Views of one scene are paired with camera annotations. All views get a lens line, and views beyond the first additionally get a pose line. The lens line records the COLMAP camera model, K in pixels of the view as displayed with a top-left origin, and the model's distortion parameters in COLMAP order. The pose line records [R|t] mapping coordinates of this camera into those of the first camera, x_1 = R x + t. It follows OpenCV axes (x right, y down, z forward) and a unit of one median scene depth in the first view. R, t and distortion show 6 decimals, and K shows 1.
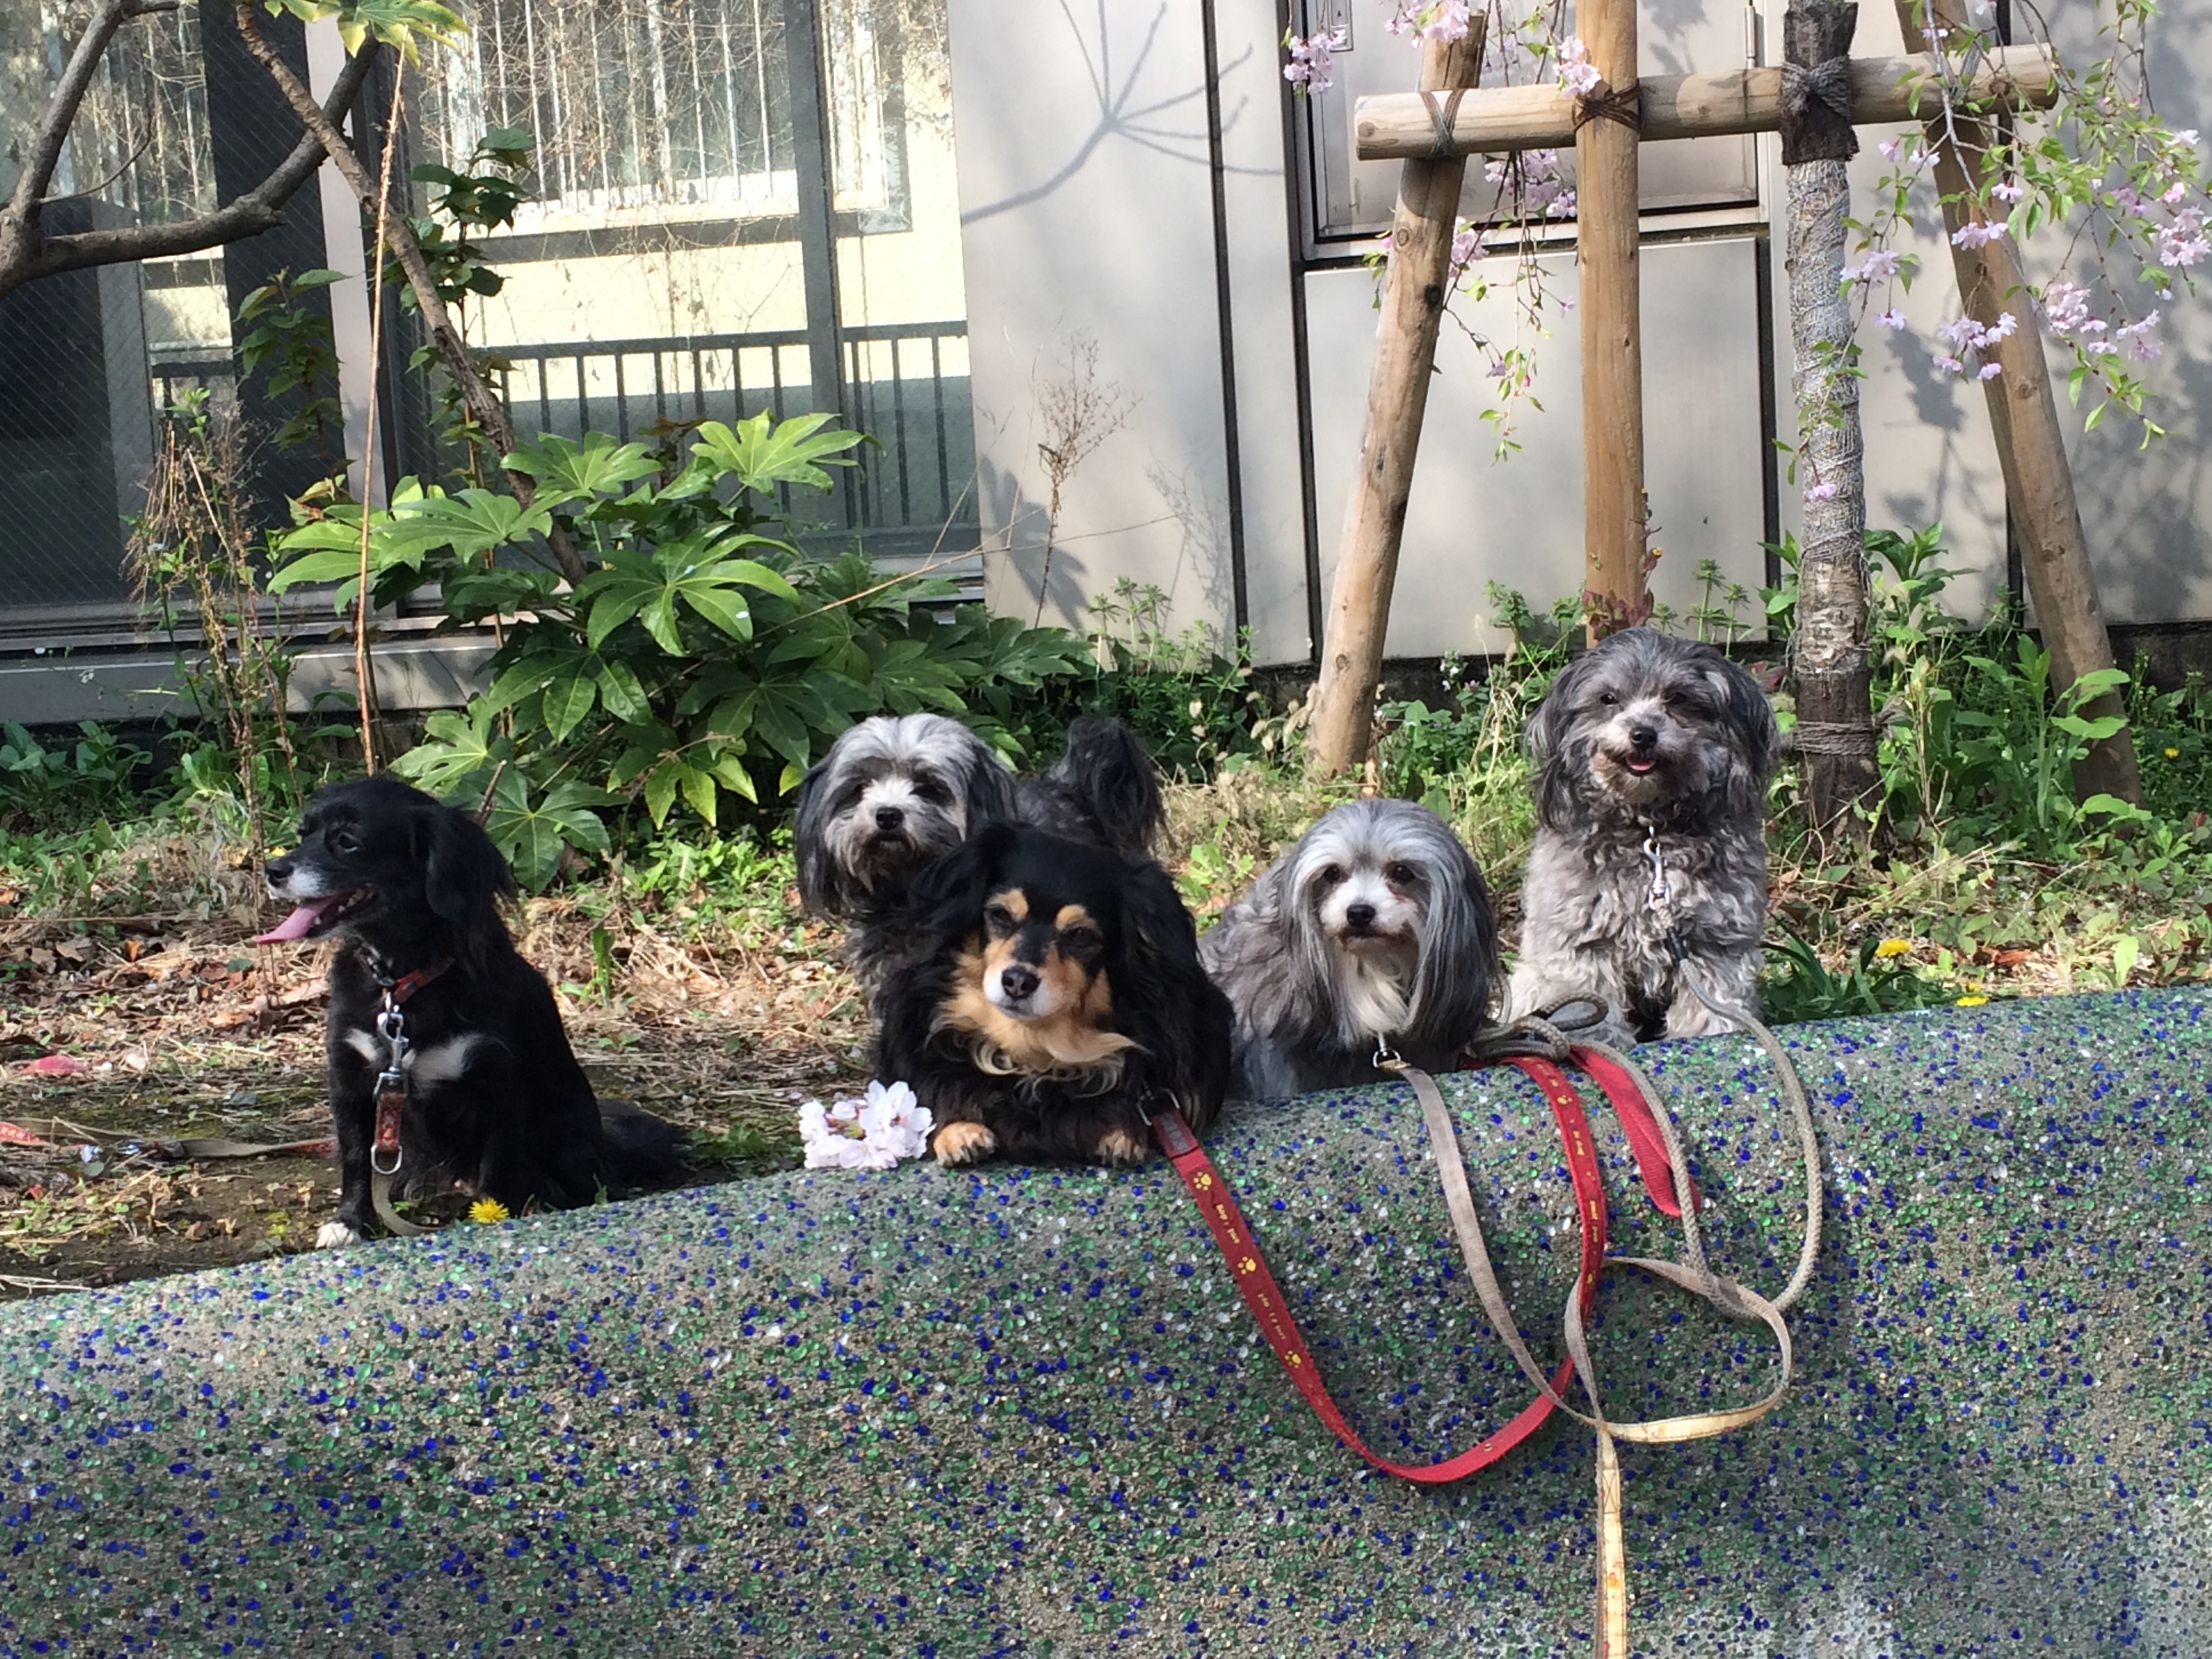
lens RADIAL K [[3094.4, 0, 1106.0], [0, 3094.4, 829.5], [0, 0, 1]] dist [0.050332, 0.131376]
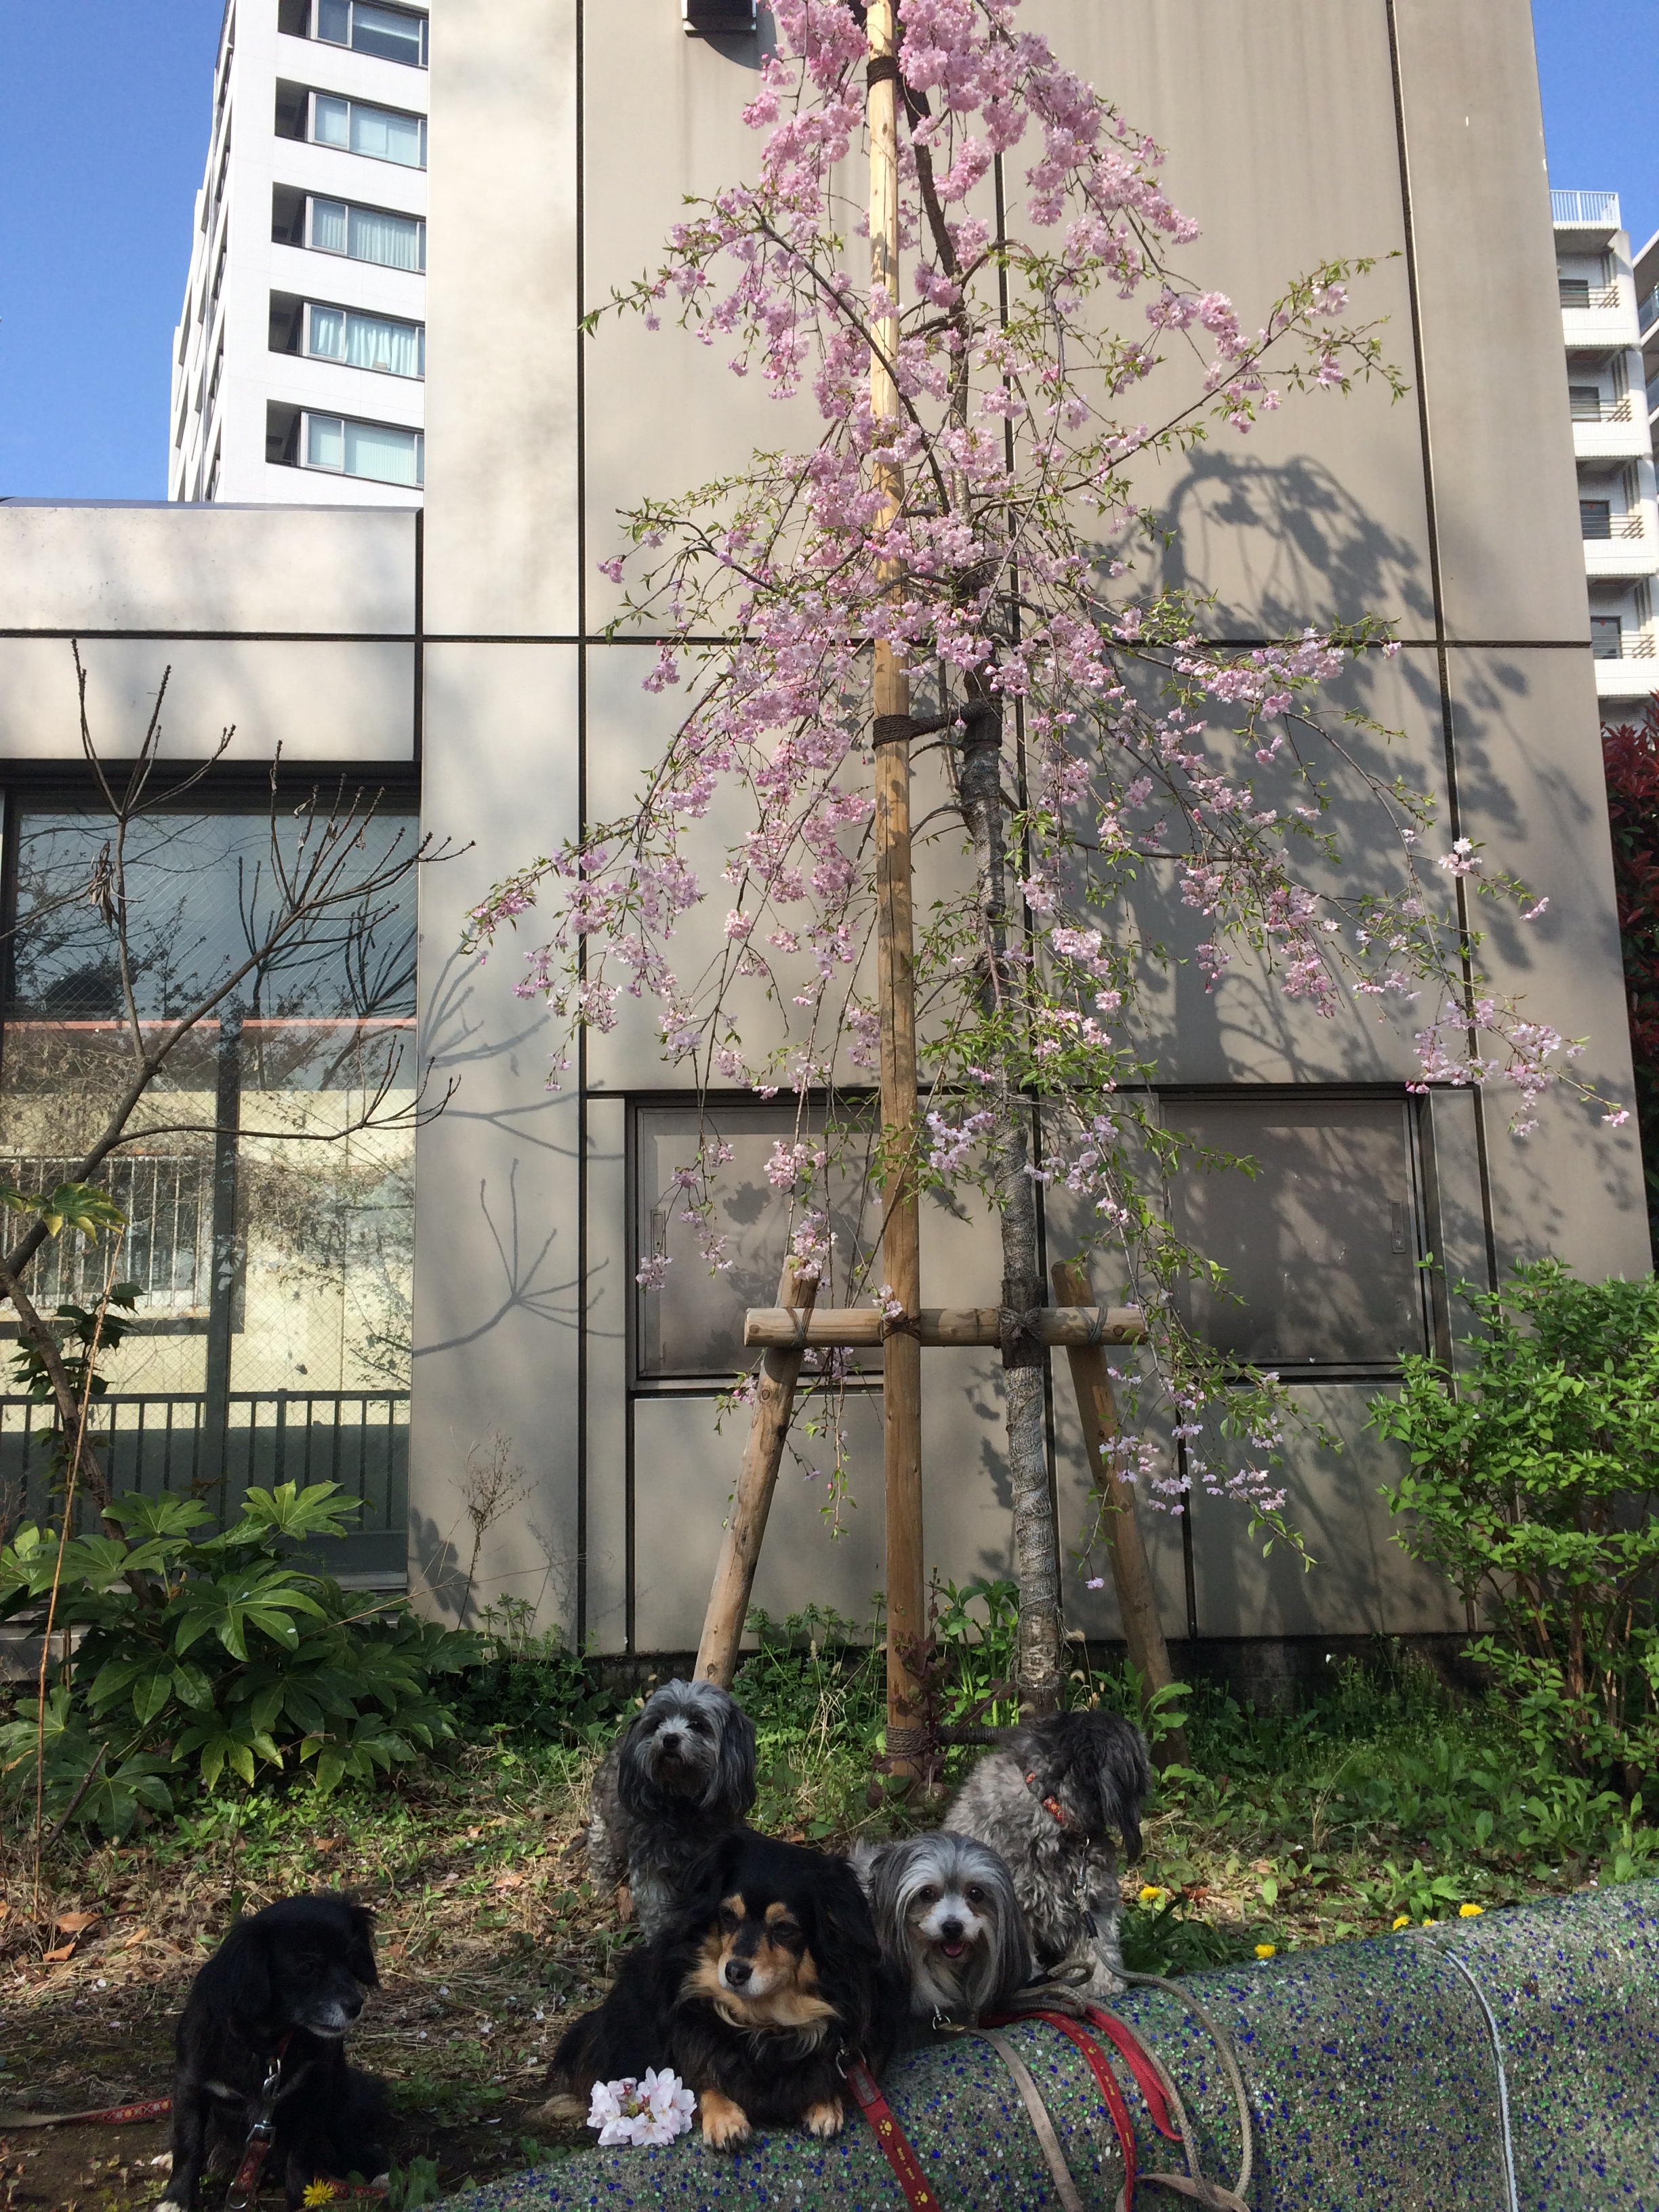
lens RADIAL K [[1890.4, 0, 829.5], [0, 1890.4, 1106.0], [0, 0, 1]] dist [0.034843, -0.004973]
pose [[0.955392, 0.089930, 0.281316, -0.171487], [-0.001870, 0.954336, -0.298728, -0.044703], [-0.295334, 0.284876, 0.911934, 0.063789]]
